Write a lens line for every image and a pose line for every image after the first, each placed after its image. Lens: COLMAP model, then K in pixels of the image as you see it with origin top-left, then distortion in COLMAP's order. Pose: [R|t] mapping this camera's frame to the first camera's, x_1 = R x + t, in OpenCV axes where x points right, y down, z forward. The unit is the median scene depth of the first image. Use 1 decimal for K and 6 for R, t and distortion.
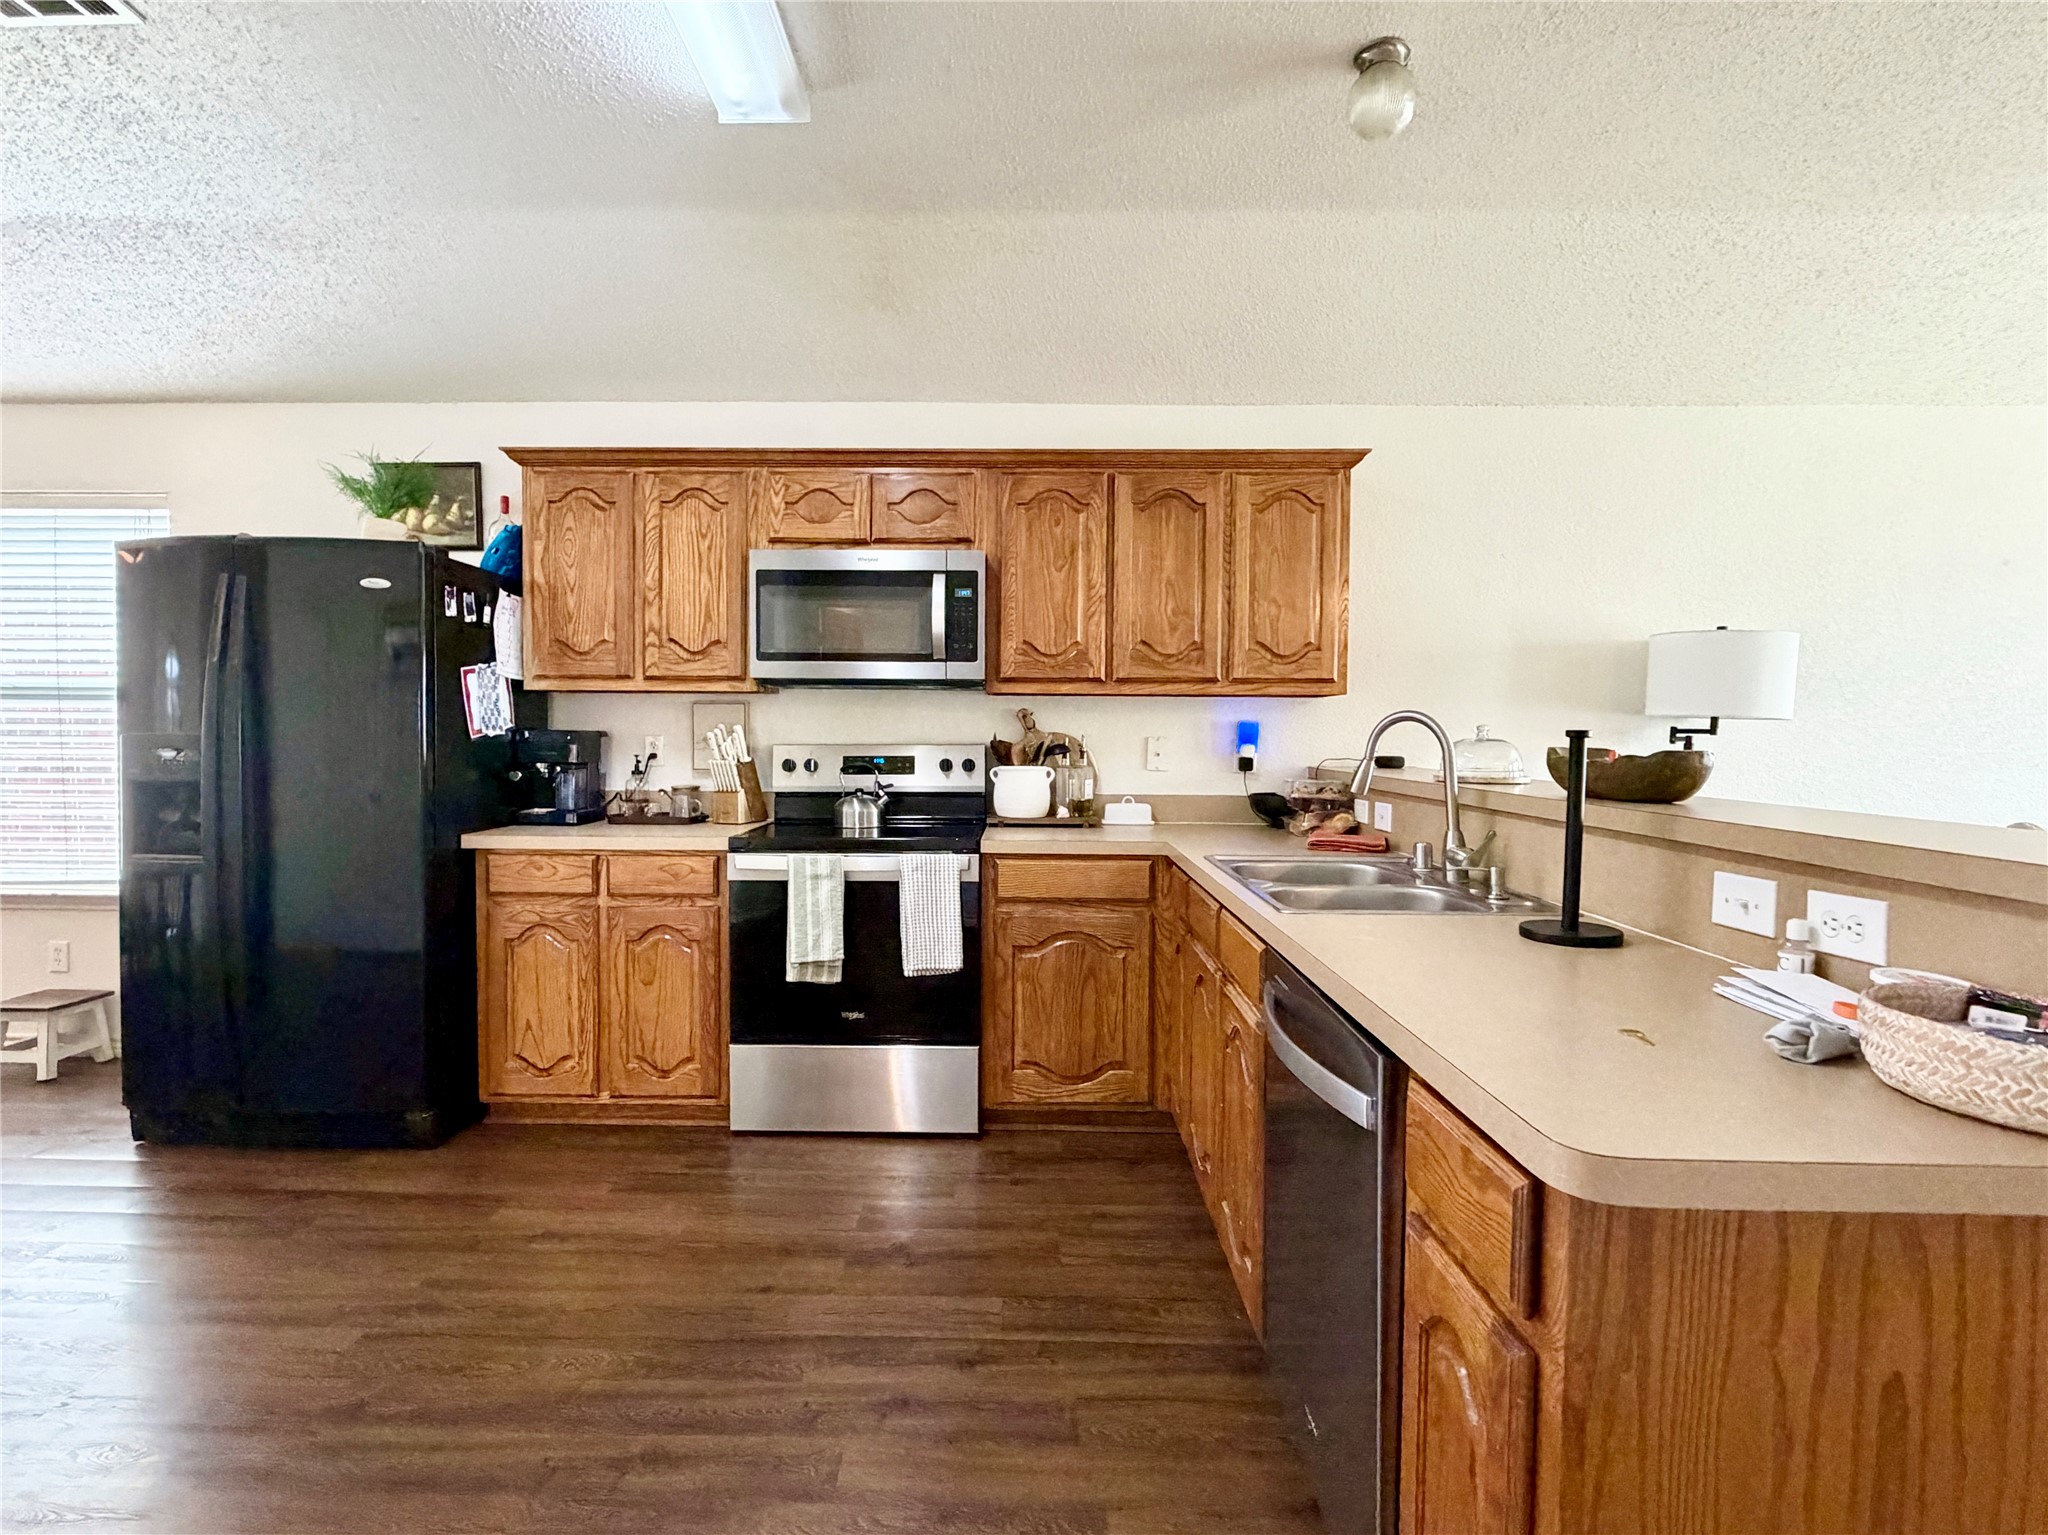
lens RADIAL K [[1073.1, 0, 1024.0], [0, 1073.1, 767.5], [0, 0, 1]] dist [-0.003045, -0.000673]
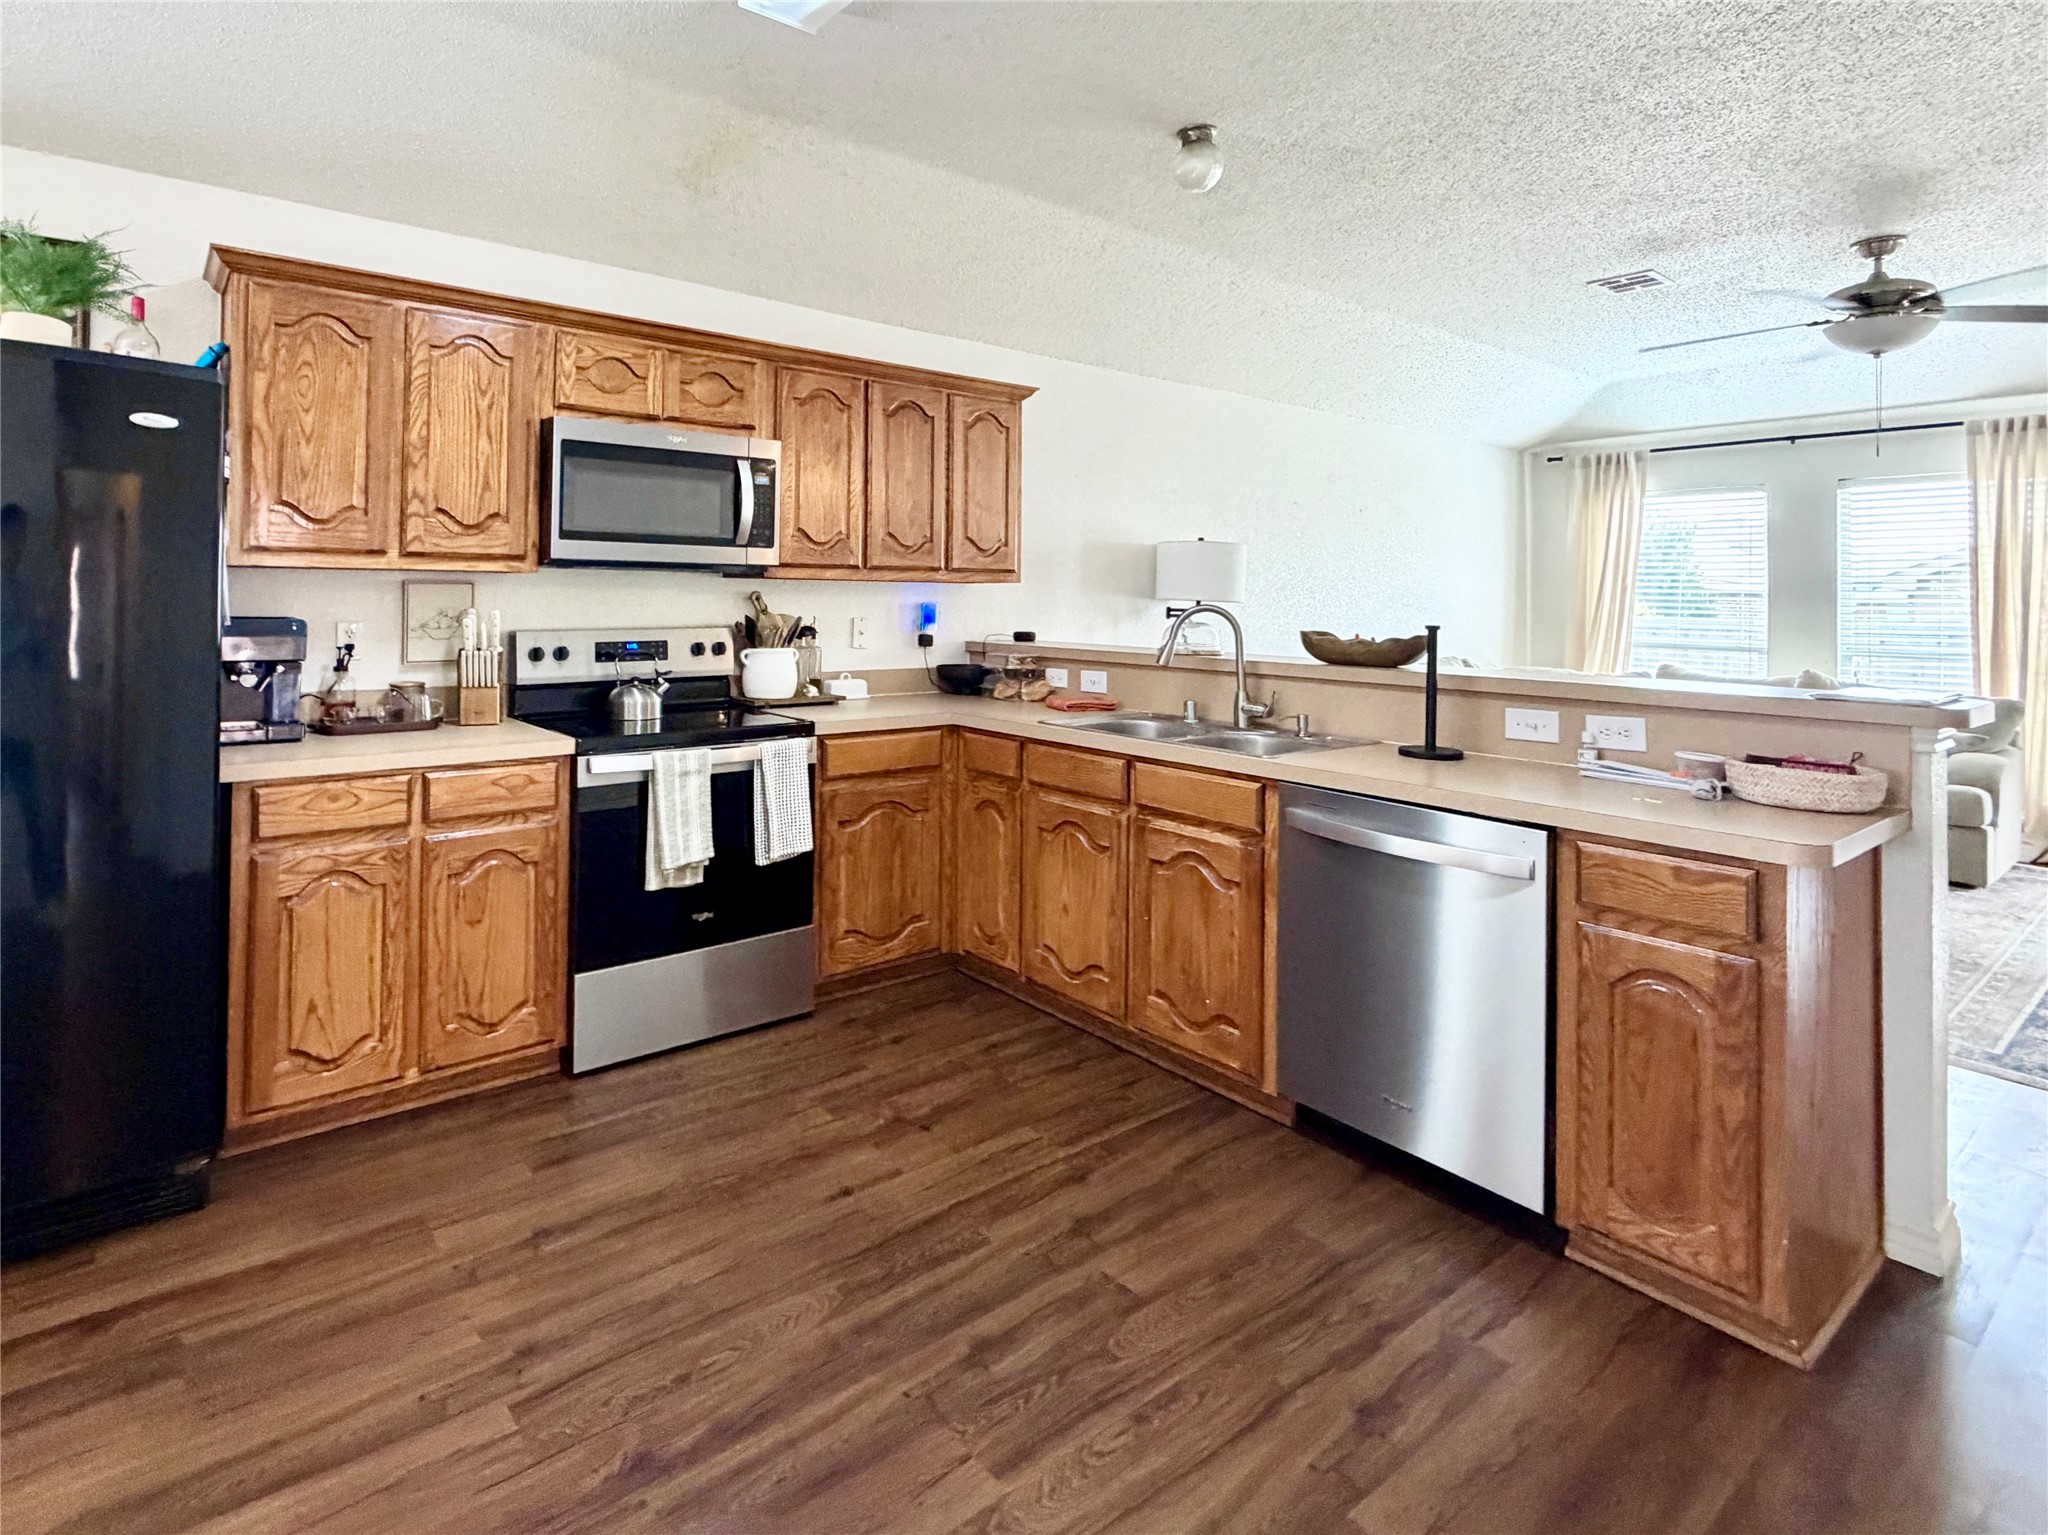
lens RADIAL K [[1052.2, 0, 956.3], [0, 1052.2, 581.8], [0, 0, 1]] dist [-0.002682, 0.000904]
pose [[0.783611, 0.012465, 0.621127, -0.541159], [0.013767, 0.999205, -0.037422, -0.027033], [-0.621100, 0.037875, 0.782816, 0.109038]]
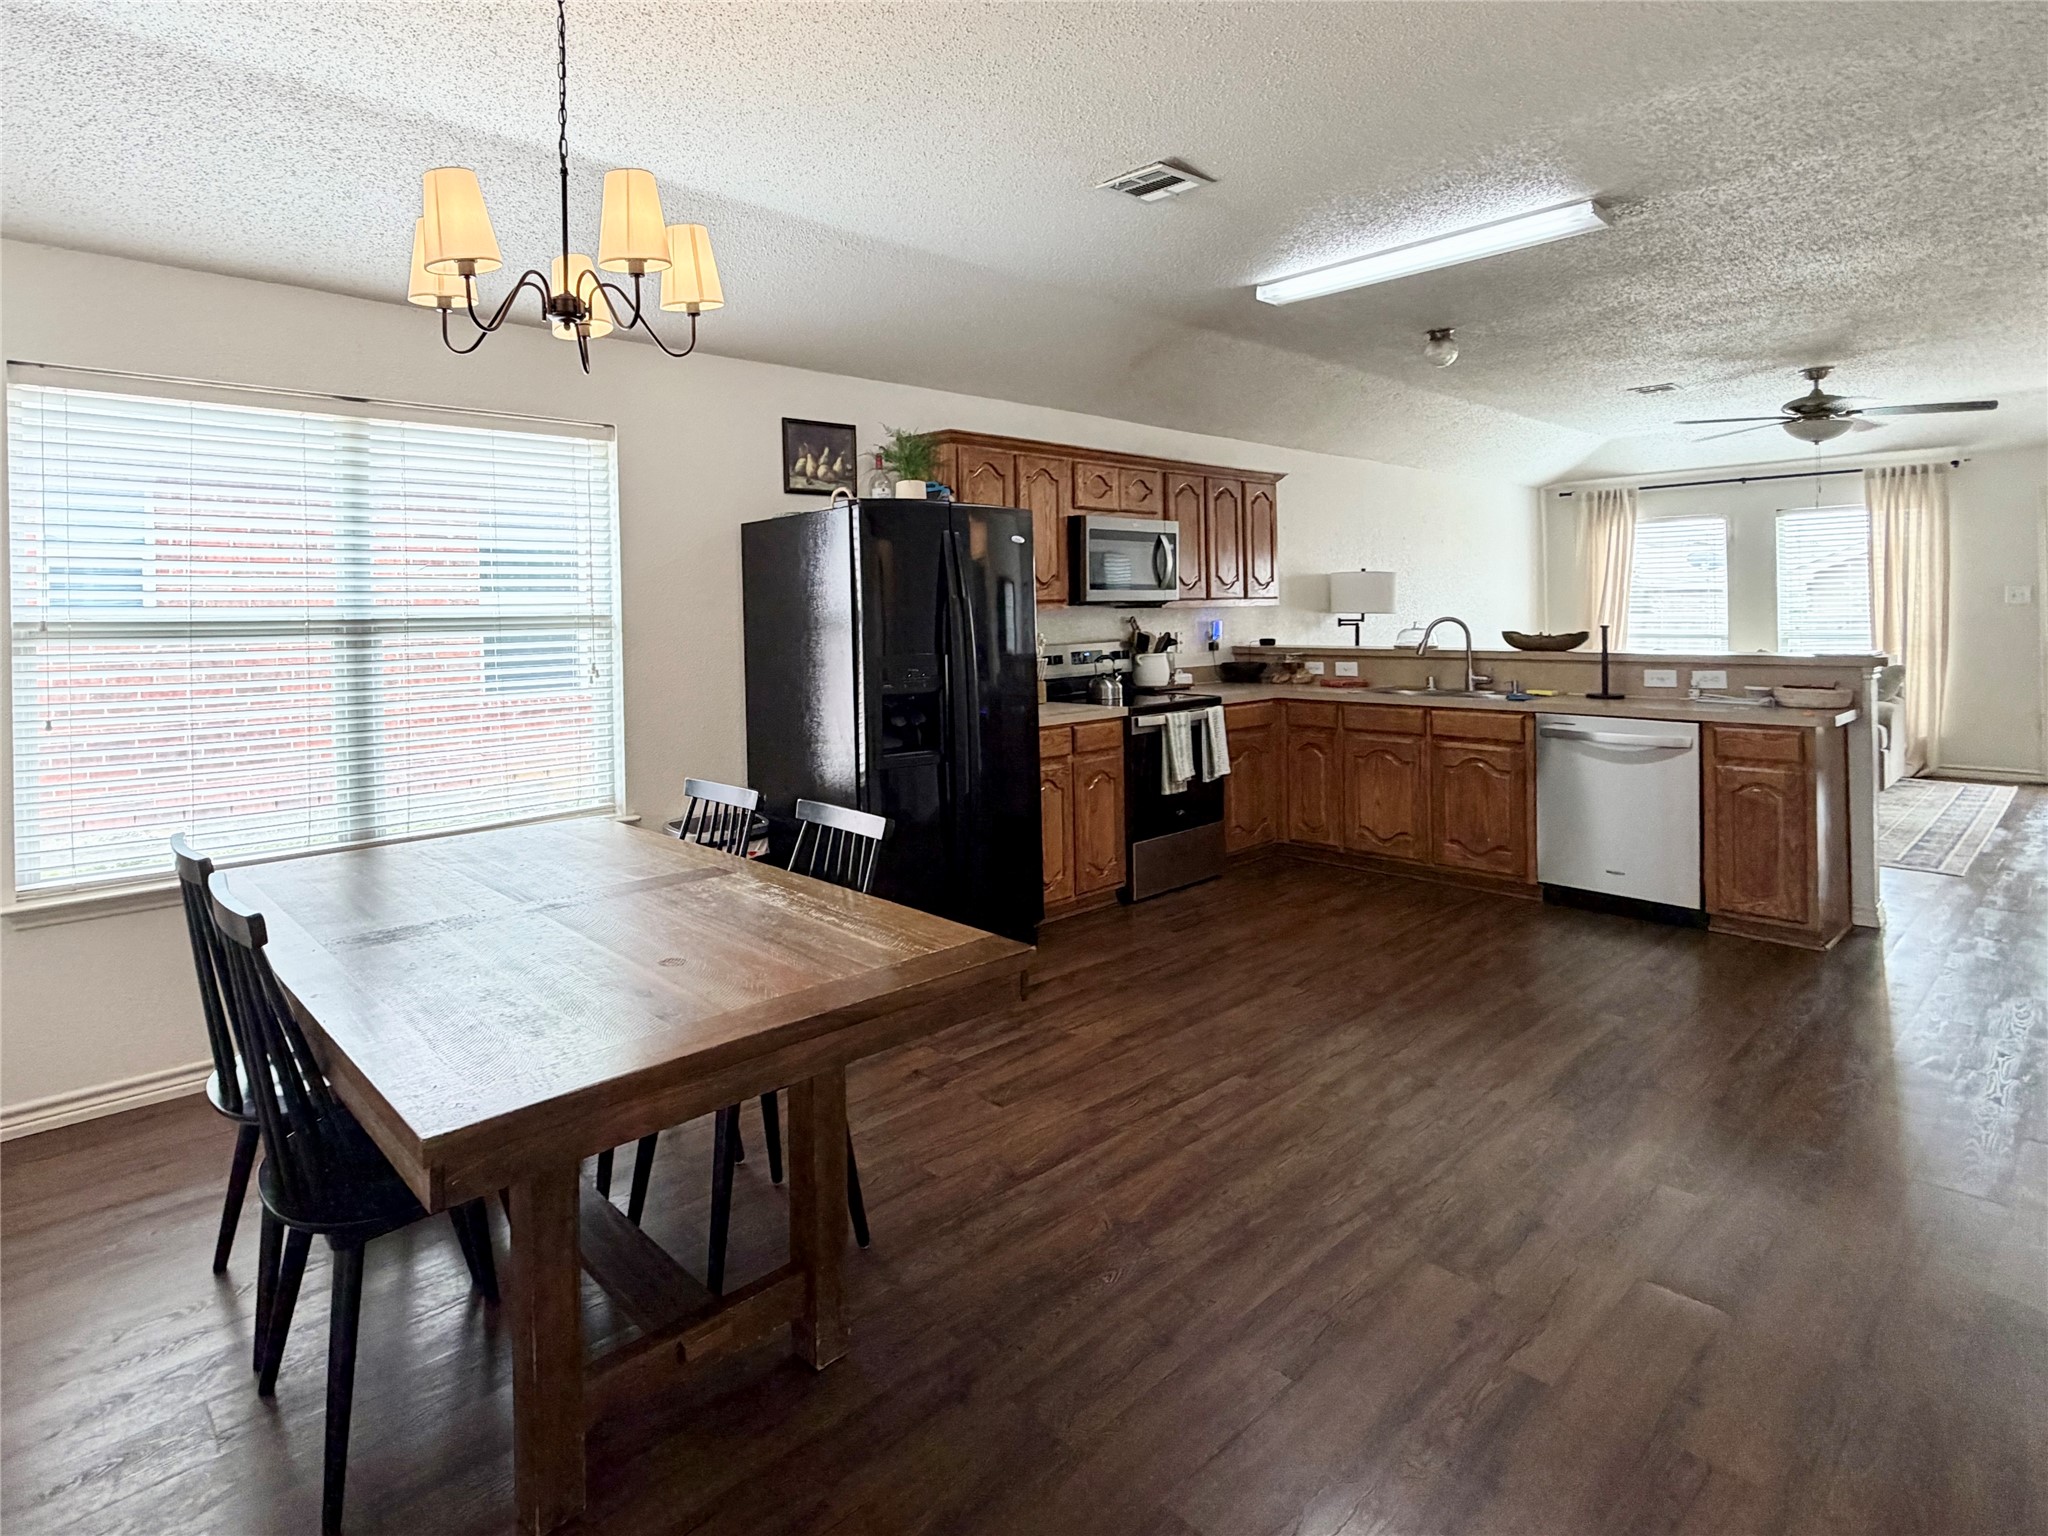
lens RADIAL K [[1056.9, 0, 987.5], [0, 1056.9, 611.3], [0, 0, 1]] dist [0.000885, -0.000337]
pose [[0.729221, -0.018970, 0.684015, -1.373776], [0.044776, 0.998796, -0.020036, -0.047456], [-0.682812, 0.045238, 0.729193, 0.031029]]
